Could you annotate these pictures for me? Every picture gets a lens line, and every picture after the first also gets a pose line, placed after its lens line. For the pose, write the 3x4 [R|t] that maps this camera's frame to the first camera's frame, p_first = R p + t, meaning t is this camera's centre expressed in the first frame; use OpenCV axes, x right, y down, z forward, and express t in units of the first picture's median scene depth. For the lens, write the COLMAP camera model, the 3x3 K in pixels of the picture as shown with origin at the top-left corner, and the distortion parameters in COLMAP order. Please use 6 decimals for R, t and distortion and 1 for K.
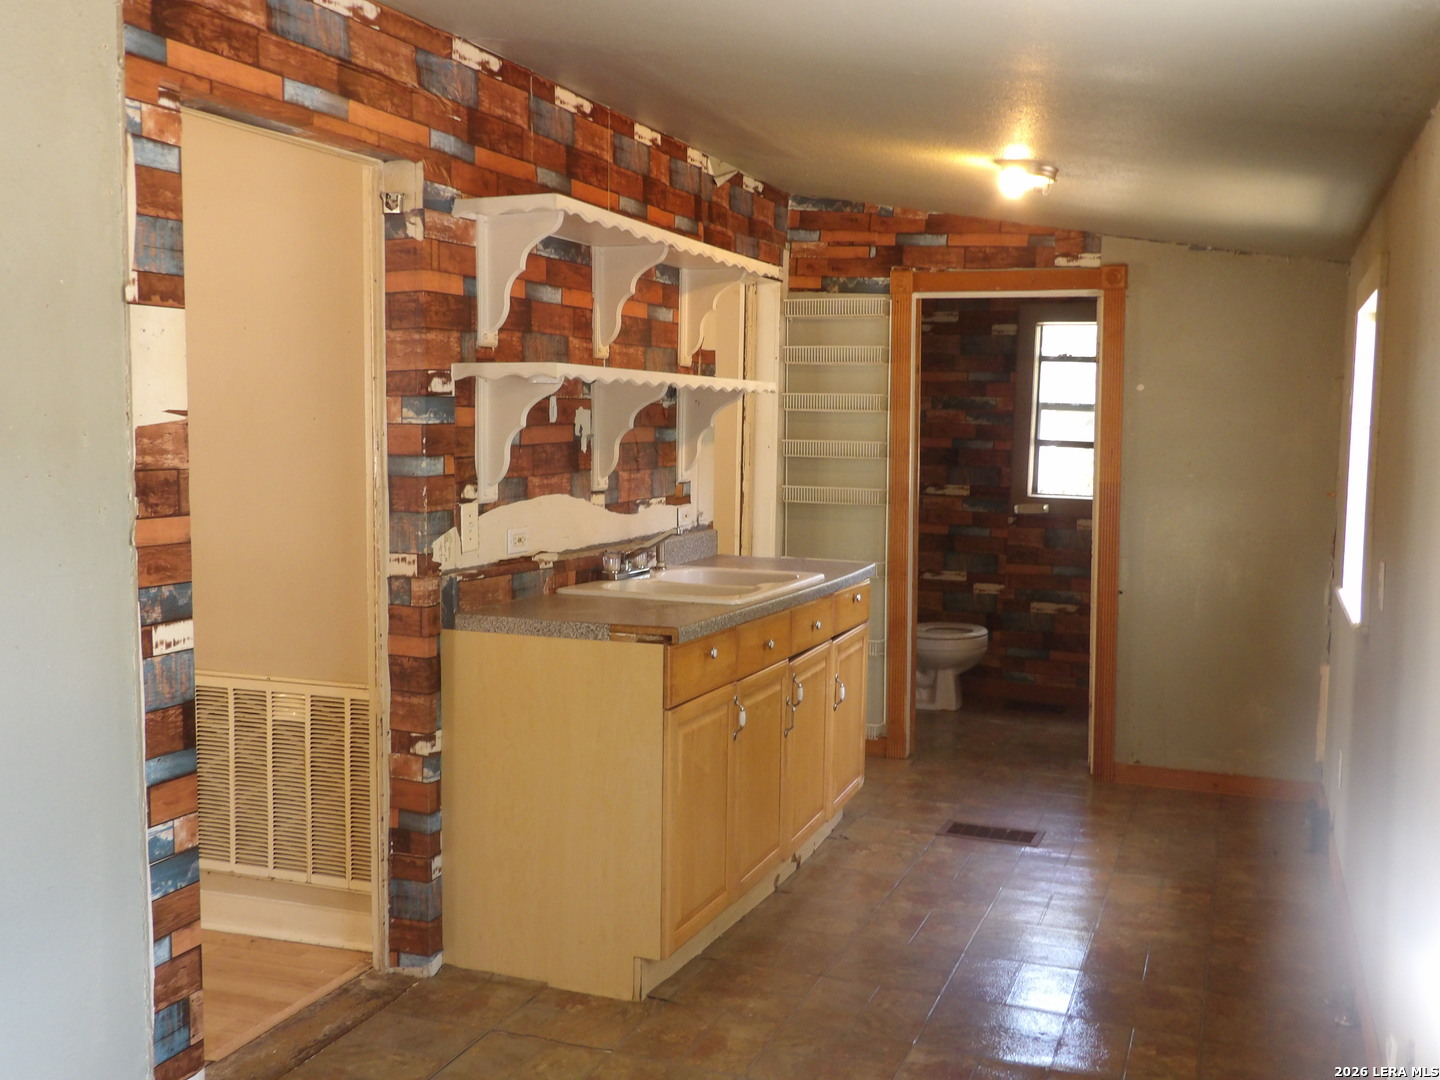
lens RADIAL K [[1437.3, 0, 723.2], [0, 1437.3, 531.4], [0, 0, 1]] dist [0.007304, 0.015849]
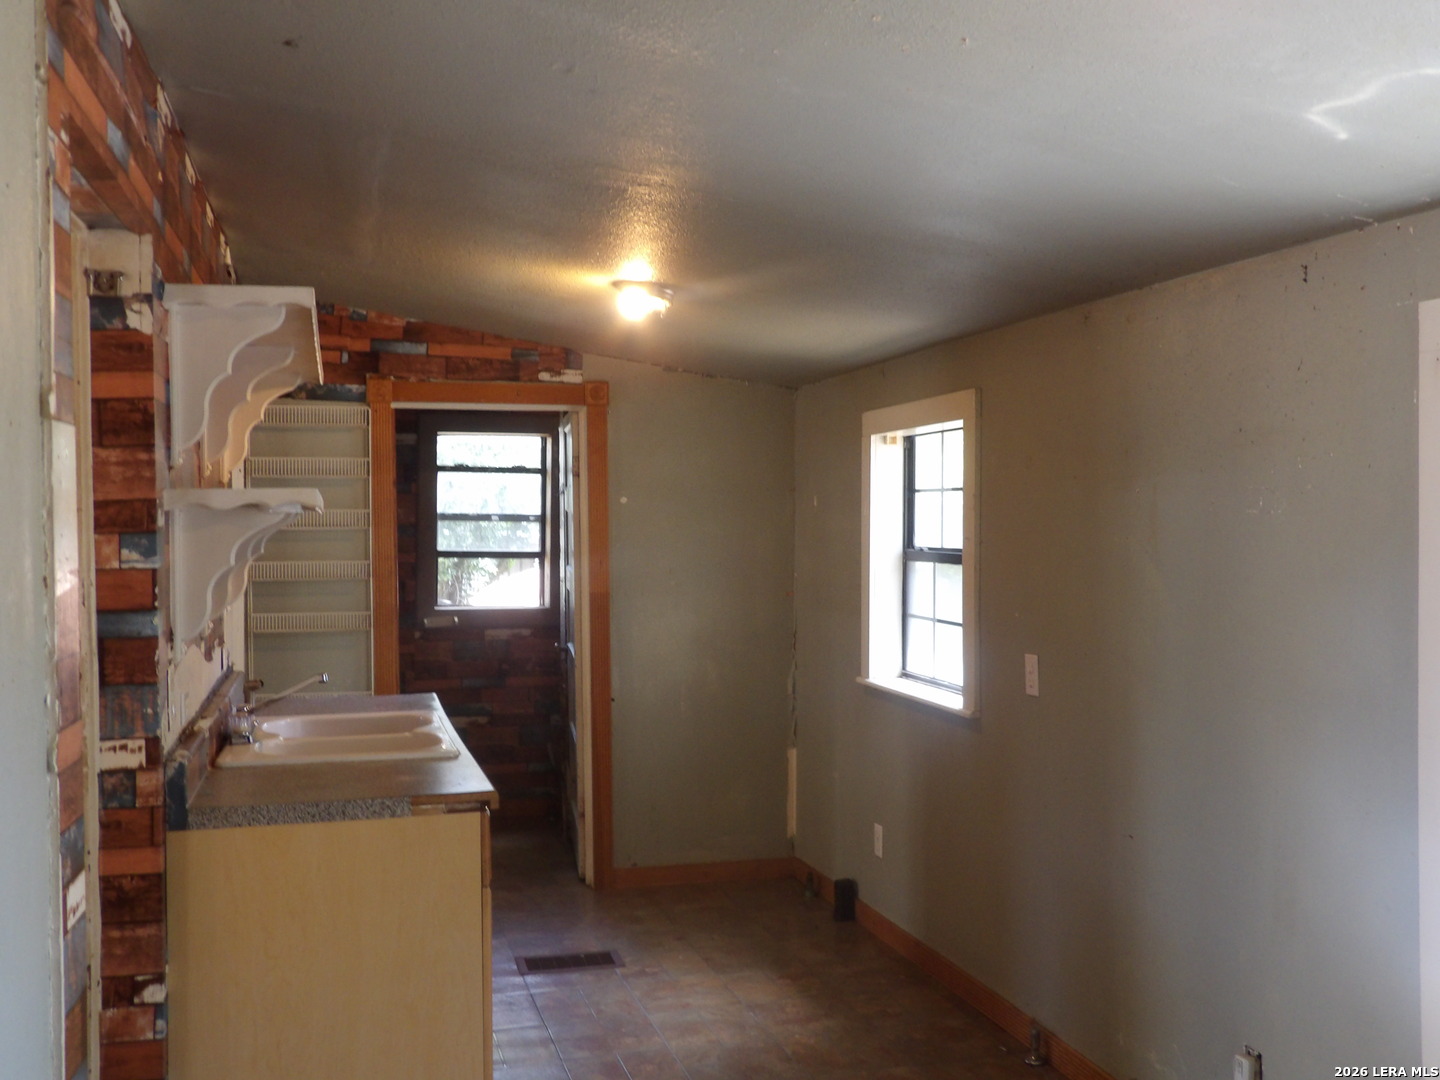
lens RADIAL K [[1437.3, 0, 723.2], [0, 1437.3, 531.4], [0, 0, 1]] dist [0.007304, 0.015849]
pose [[0.809237, -0.025251, 0.586939, -0.405002], [0.065077, 0.996780, -0.046842, -0.037480], [-0.583866, 0.076102, 0.808275, 0.189024]]
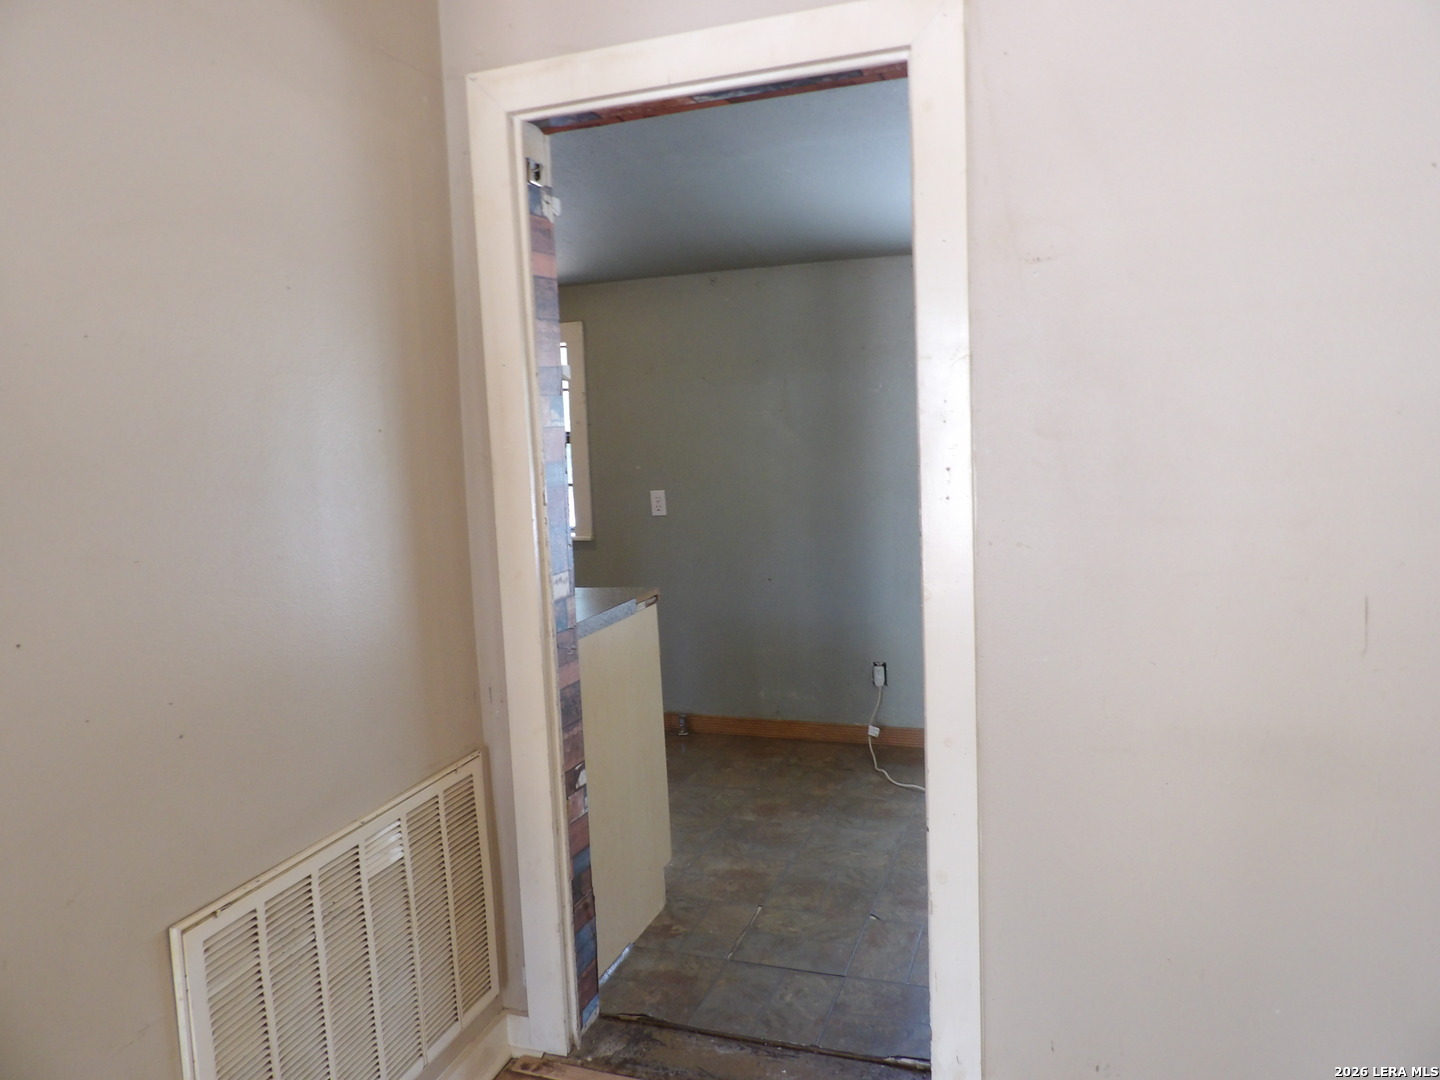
lens RADIAL K [[1055.3, 0, 720.5], [0, 1055.3, 533.8], [0, 0, 1]] dist [-0.009774, 0.007883]
pose [[-0.036660, -0.117935, 0.992344, -0.863170], [0.125279, 0.984636, 0.121647, -0.074903], [-0.991444, 0.128780, -0.021322, 0.901968]]
